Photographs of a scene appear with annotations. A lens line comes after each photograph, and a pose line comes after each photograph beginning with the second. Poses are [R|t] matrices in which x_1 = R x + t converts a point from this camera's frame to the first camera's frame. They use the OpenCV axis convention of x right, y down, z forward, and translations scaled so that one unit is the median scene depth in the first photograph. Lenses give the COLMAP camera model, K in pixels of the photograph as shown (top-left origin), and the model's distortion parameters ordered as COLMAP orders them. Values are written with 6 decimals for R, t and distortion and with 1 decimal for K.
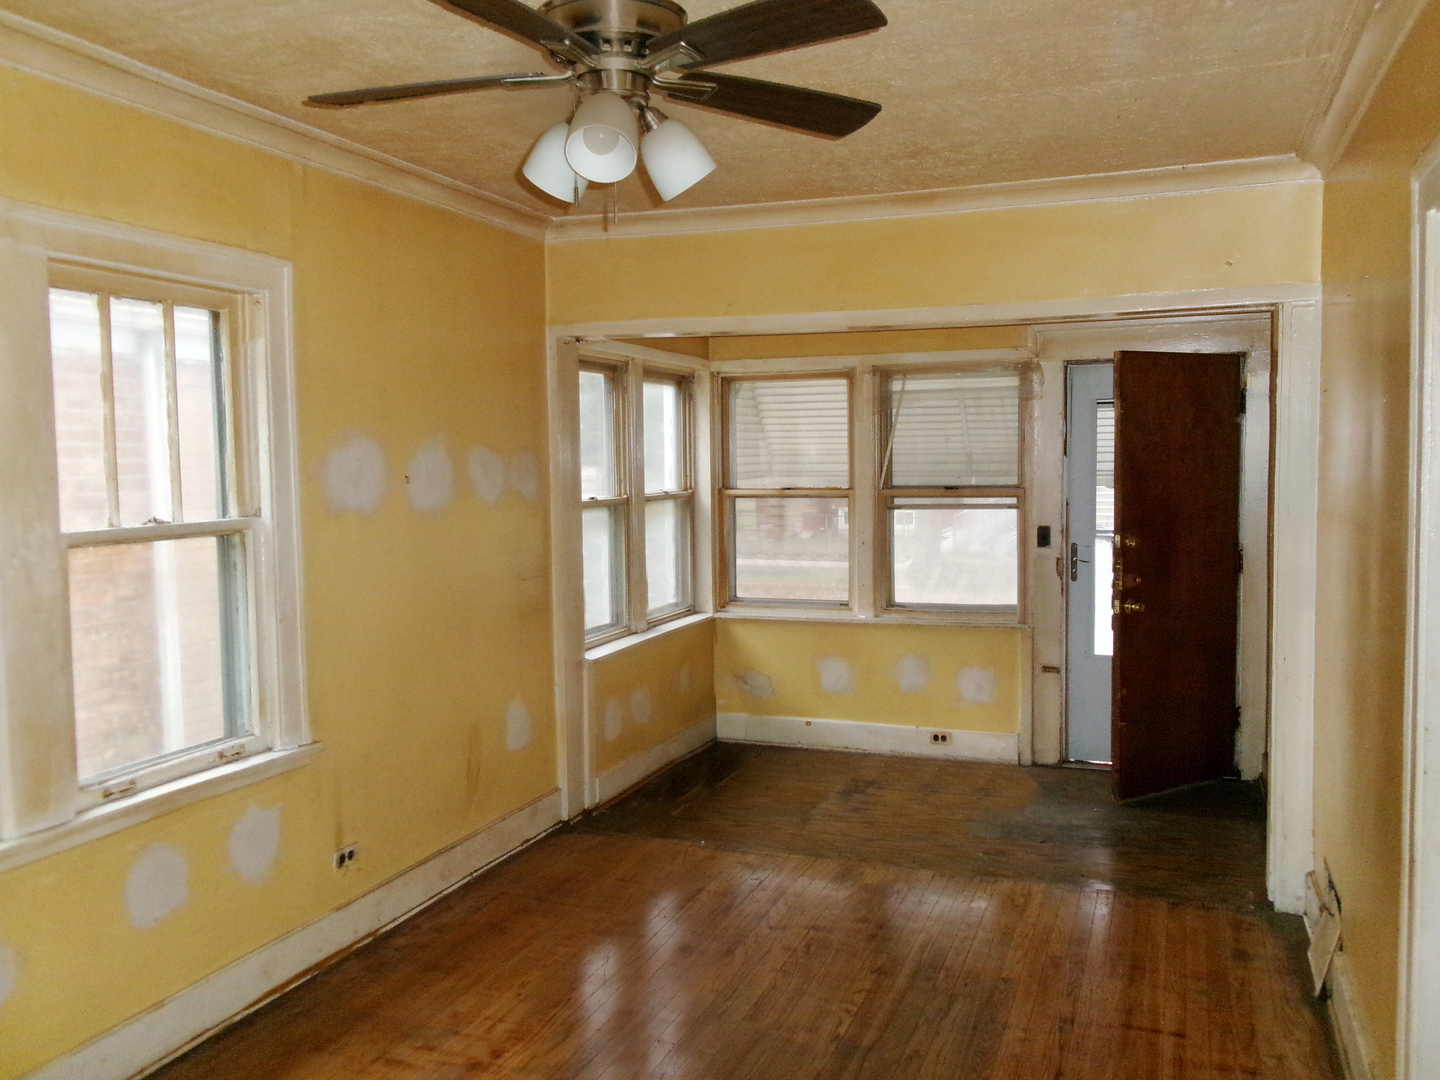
lens RADIAL K [[1192.0, 0, 798.4], [0, 1192.0, 540.7], [0, 0, 1]] dist [0.012306, -0.009366]
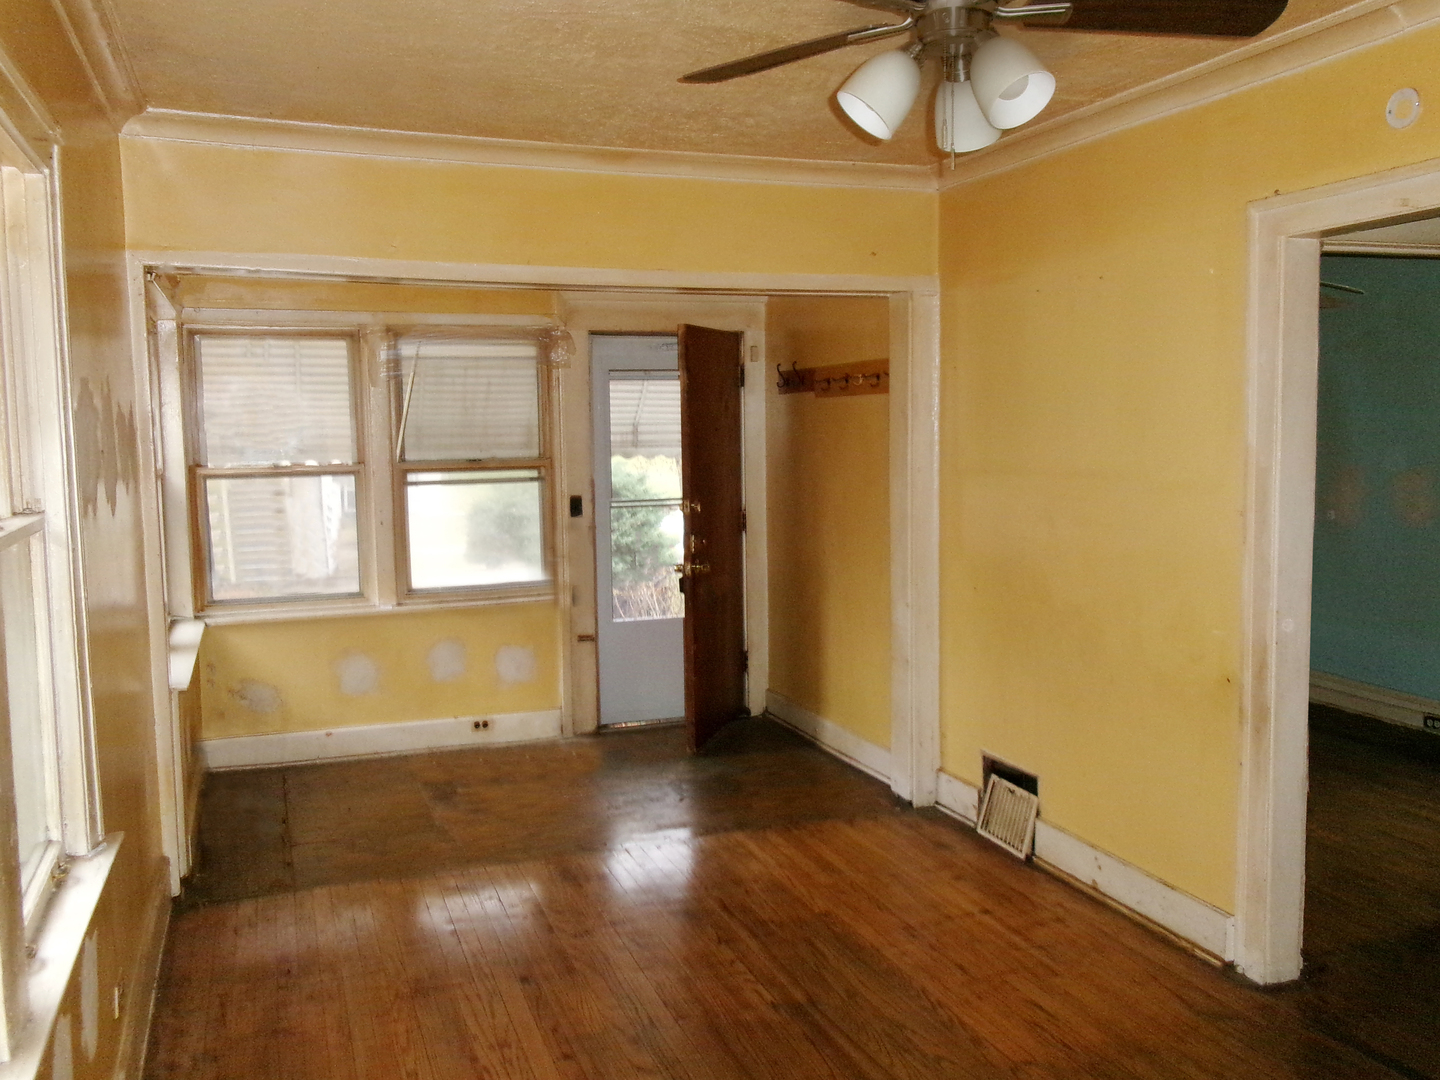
lens RADIAL K [[1192.0, 0, 763.1], [0, 1192.0, 556.0], [0, 0, 1]] dist [0.012306, -0.009366]
pose [[0.758901, -0.071102, 0.647312, -0.318759], [0.052072, 0.997464, 0.048514, -0.003607], [-0.649120, -0.003111, 0.760679, 0.133593]]
